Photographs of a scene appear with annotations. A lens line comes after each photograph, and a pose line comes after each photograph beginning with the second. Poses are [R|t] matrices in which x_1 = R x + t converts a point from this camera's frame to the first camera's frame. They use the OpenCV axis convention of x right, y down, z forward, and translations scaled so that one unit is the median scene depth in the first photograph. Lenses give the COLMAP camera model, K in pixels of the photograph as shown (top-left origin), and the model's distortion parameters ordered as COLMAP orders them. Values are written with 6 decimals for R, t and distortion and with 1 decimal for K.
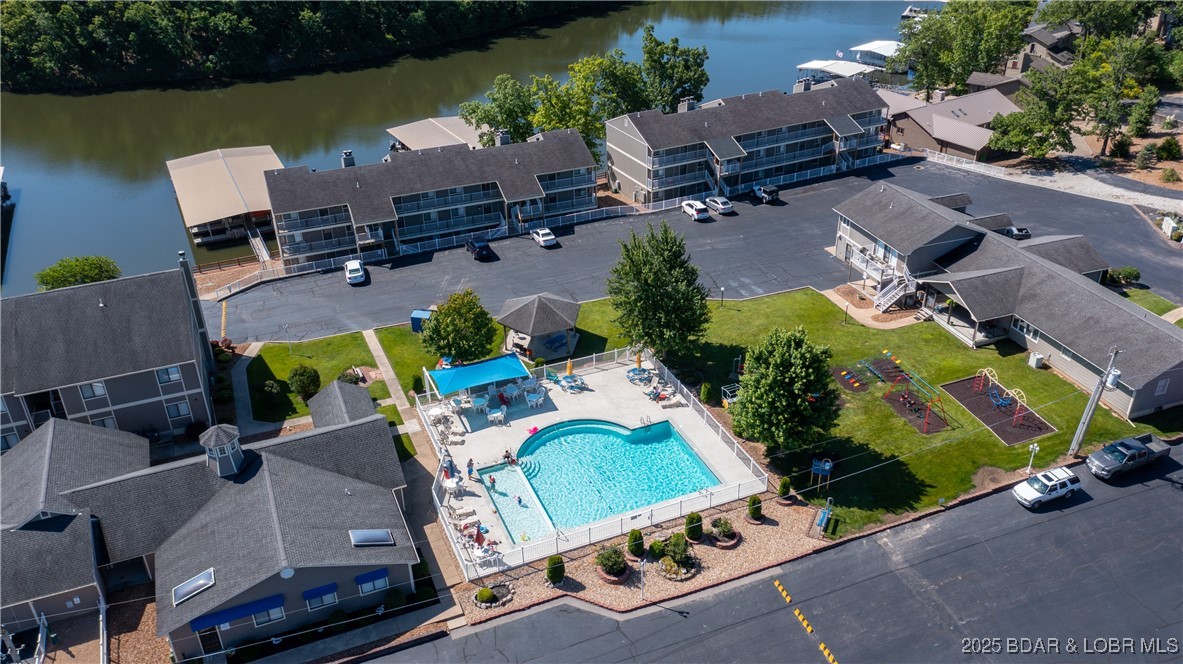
lens RADIAL K [[930.0, 0, 593.8], [0, 930.0, 327.5], [0, 0, 1]] dist [-0.014638, 0.003146]
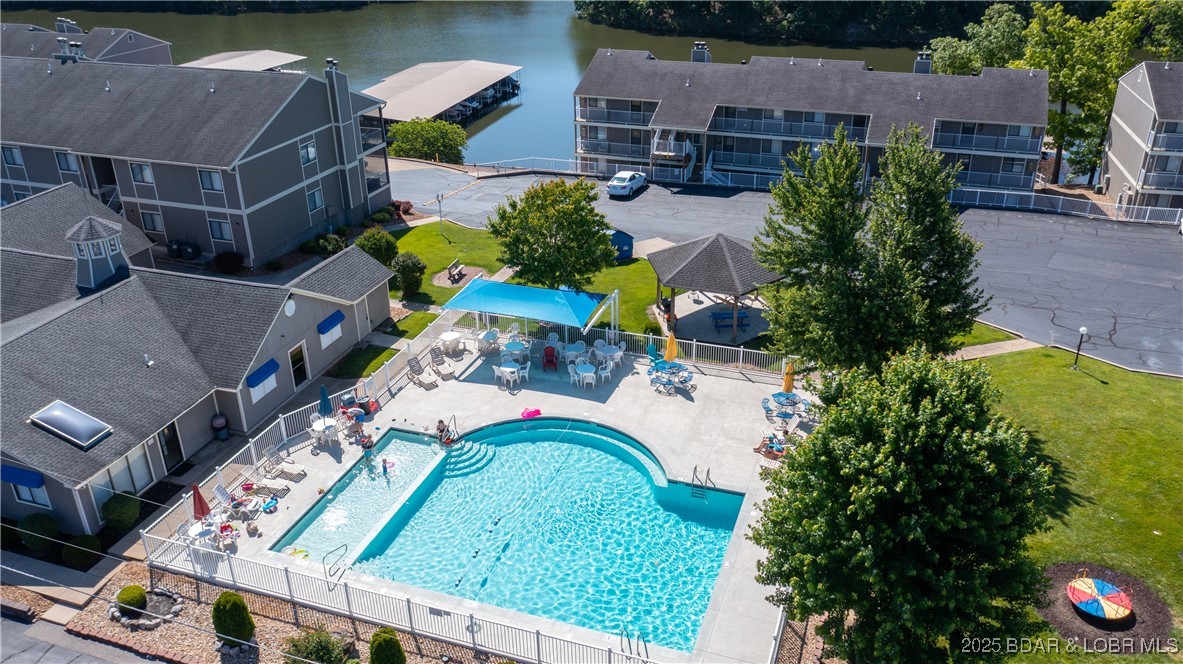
lens RADIAL K [[930.0, 0, 593.8], [0, 930.0, 327.5], [0, 0, 1]] dist [-0.014638, 0.003146]
pose [[0.743072, 0.298510, -0.598946, 0.242244], [-0.322191, 0.944025, 0.070774, 0.006155], [0.586547, 0.140385, 0.797656, 0.460061]]
